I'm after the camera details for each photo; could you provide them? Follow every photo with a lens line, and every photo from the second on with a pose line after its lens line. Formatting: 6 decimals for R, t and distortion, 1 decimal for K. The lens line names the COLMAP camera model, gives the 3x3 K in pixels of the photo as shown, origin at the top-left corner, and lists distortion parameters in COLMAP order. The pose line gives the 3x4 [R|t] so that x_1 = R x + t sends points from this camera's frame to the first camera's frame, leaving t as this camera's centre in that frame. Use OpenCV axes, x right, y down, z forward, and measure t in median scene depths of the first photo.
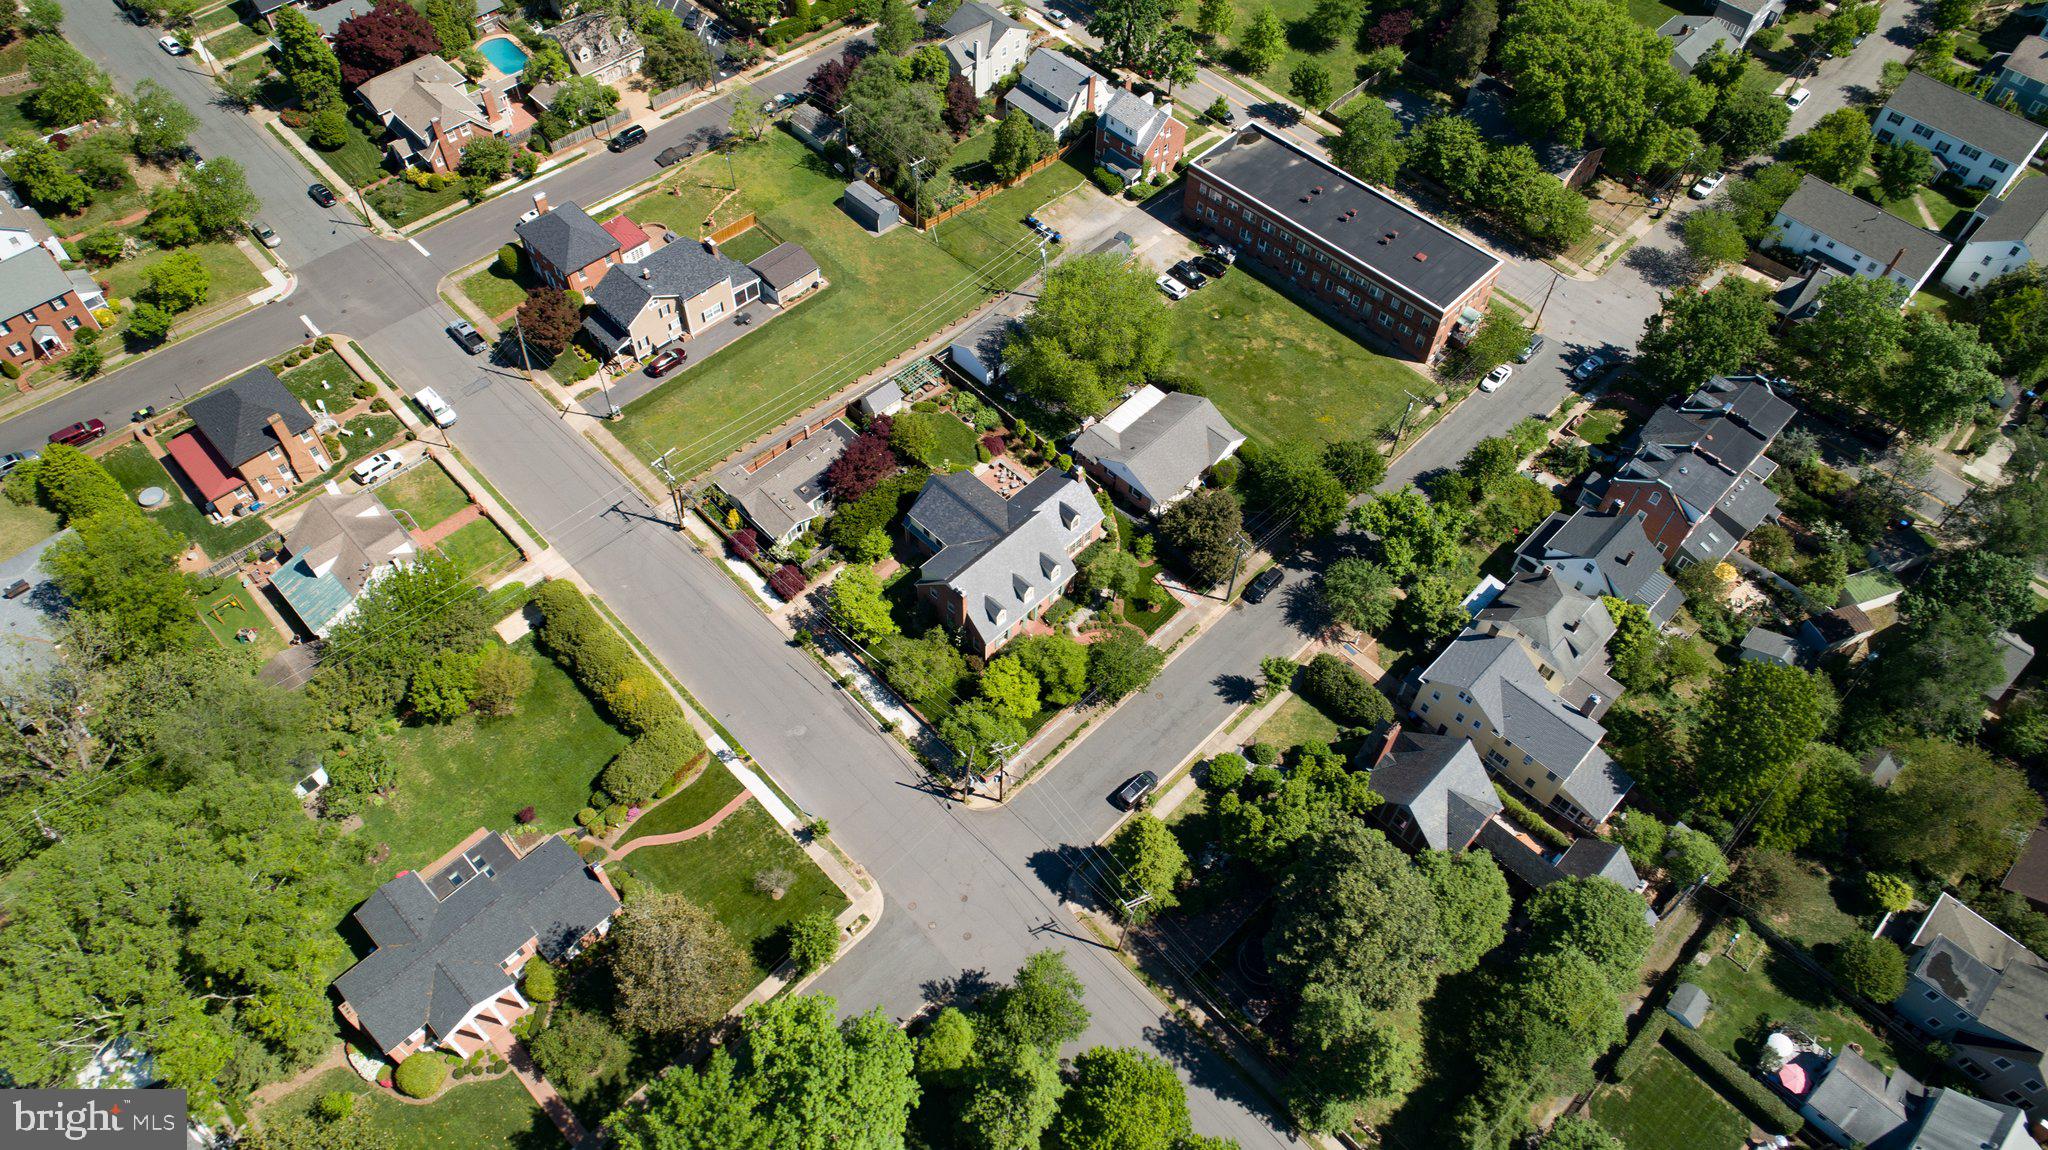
lens RADIAL K [[1384.3, 0, 1020.7], [0, 1384.3, 572.2], [0, 0, 1]] dist [-0.015522, 0.013090]
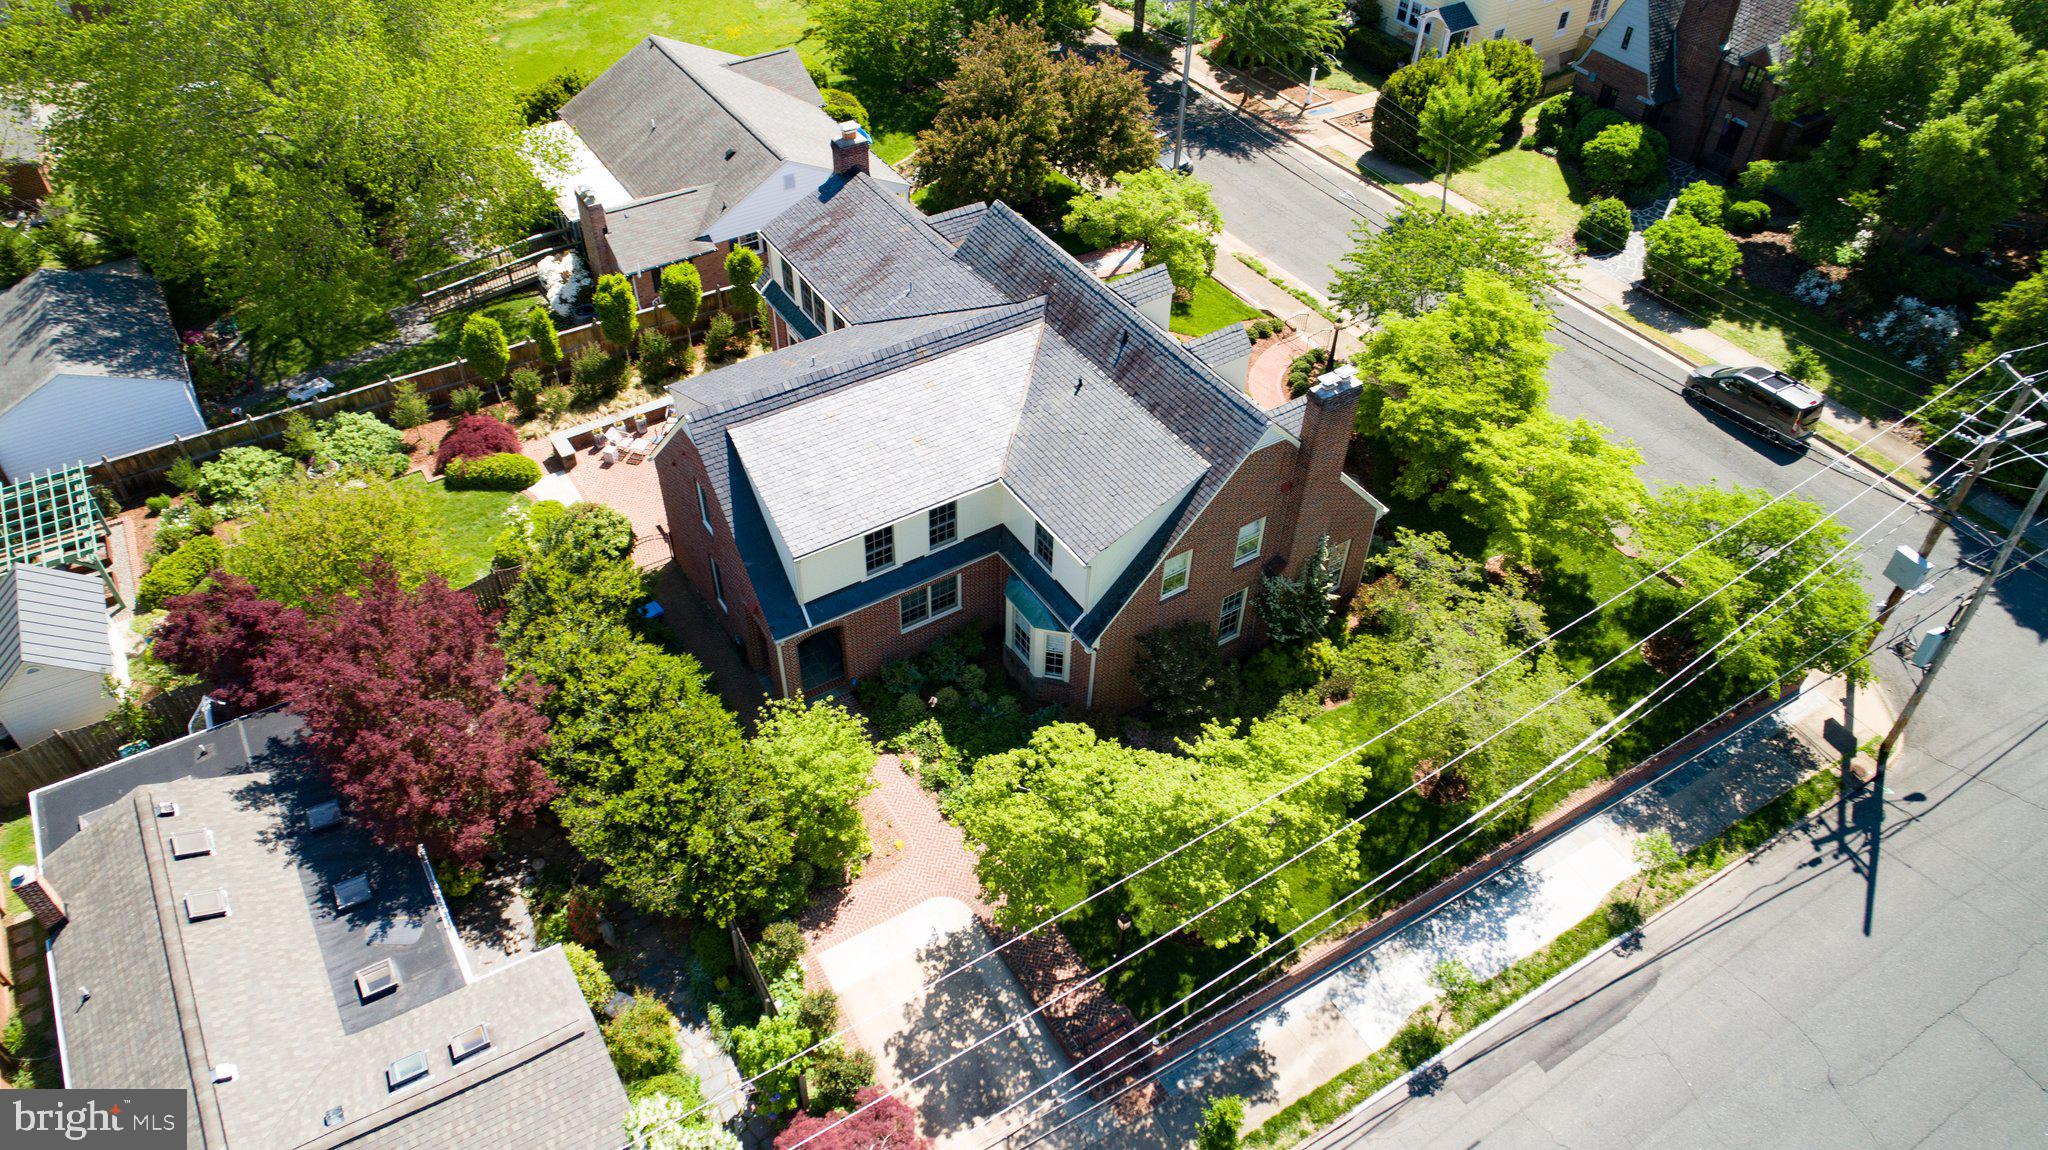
lens RADIAL K [[1384.3, 0, 1020.7], [0, 1384.3, 572.2], [0, 0, 1]] dist [-0.015522, 0.013090]
pose [[0.223063, -0.682341, 0.696171, -0.223227], [0.772616, 0.559223, 0.300556, -0.076978], [-0.594396, 0.470830, 0.651930, 0.757167]]
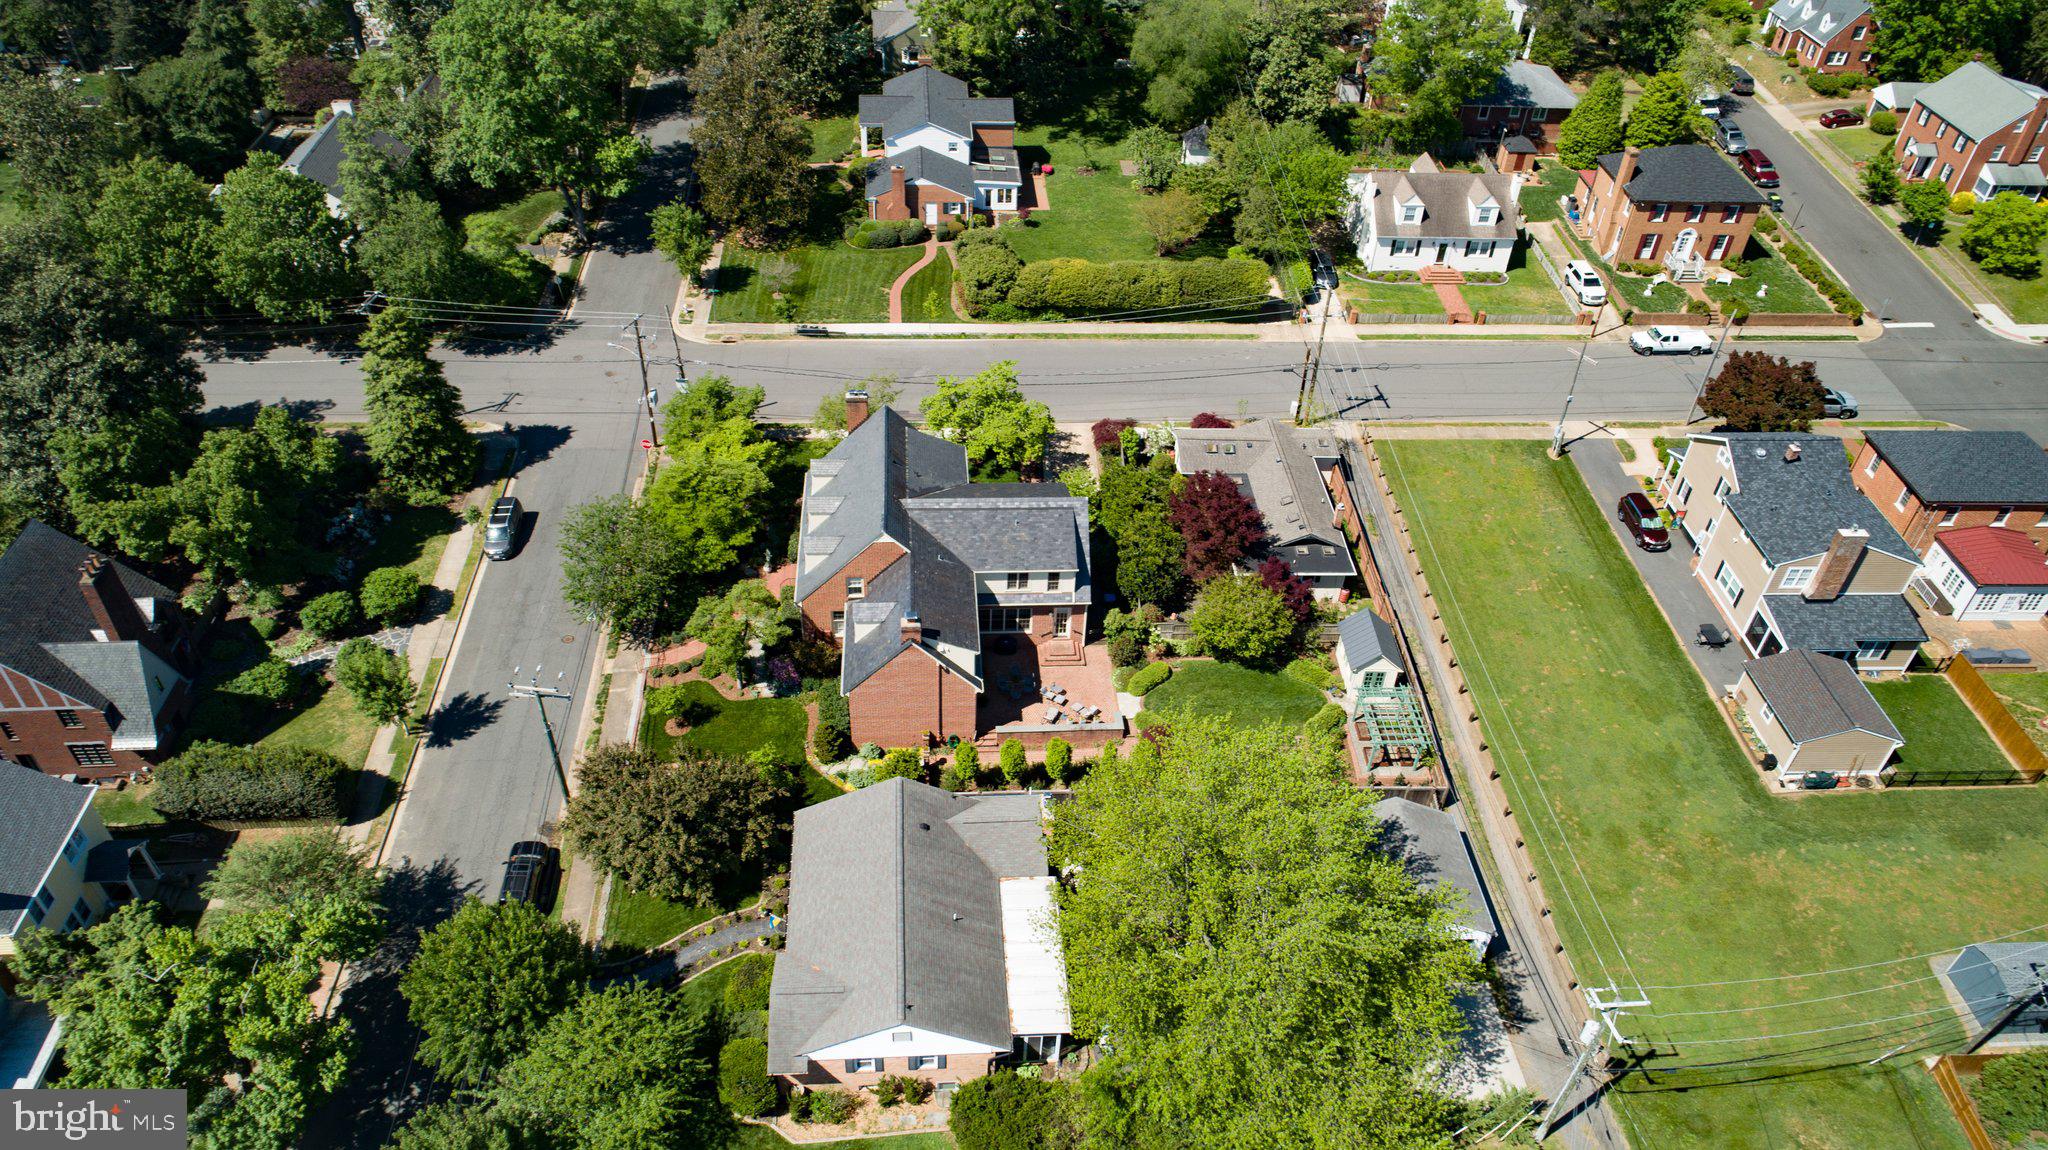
lens RADIAL K [[1384.3, 0, 1020.7], [0, 1384.3, 572.2], [0, 0, 1]] dist [-0.015522, 0.013090]
pose [[-0.662240, 0.446838, -0.601476, 0.286202], [-0.628233, 0.106367, 0.770720, -0.452442], [0.408365, 0.888269, 0.210278, 0.830445]]
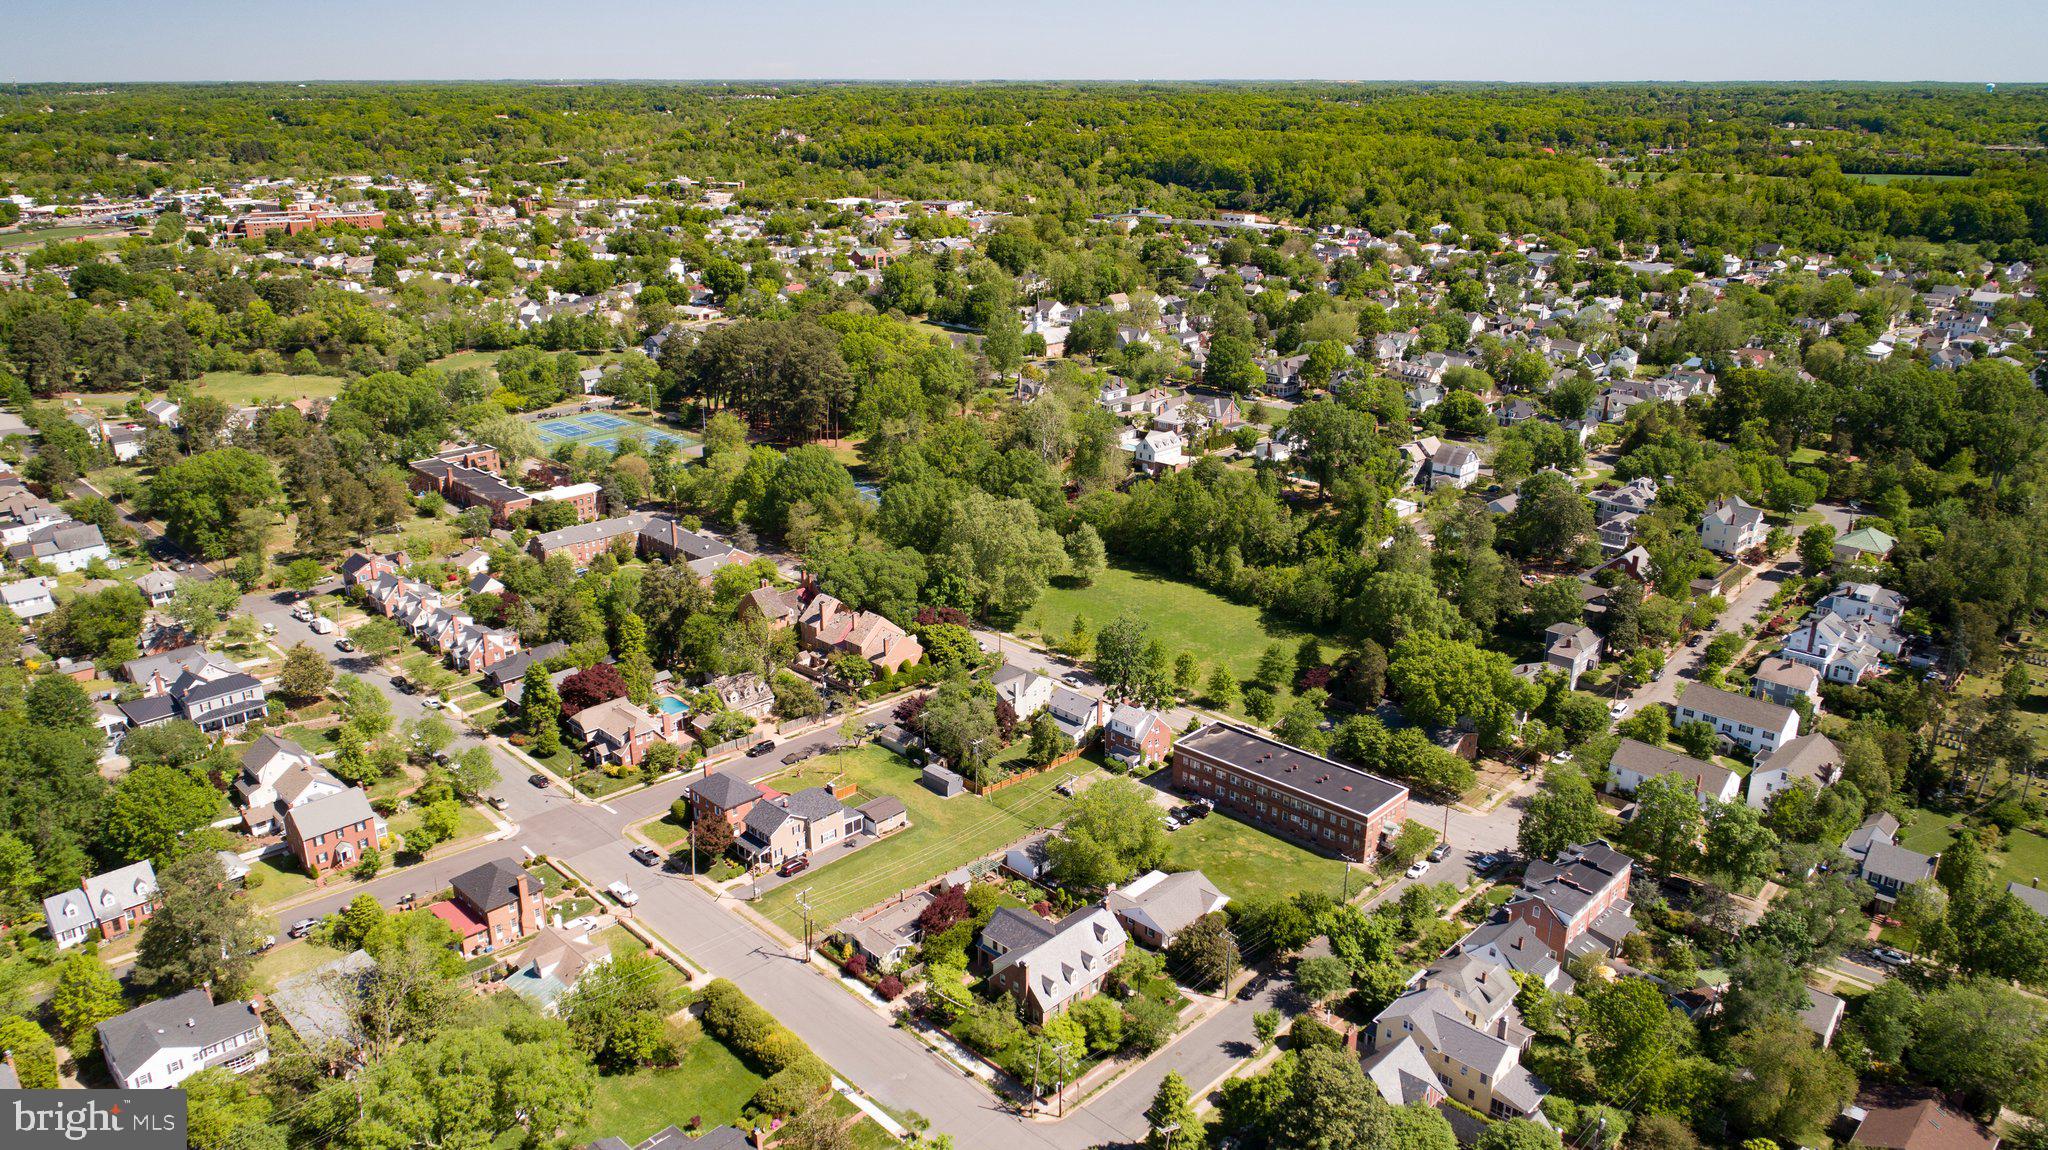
lens RADIAL K [[1429.1, 0, 1024.0], [0, 1429.1, 575.0], [0, 0, 1]] dist [-0.011912, 0.006614]
pose [[0.999655, -0.025756, 0.005163, -0.035166], [0.024245, 0.828994, -0.558732, 0.411531], [0.010110, 0.558664, 0.829332, -0.318675]]
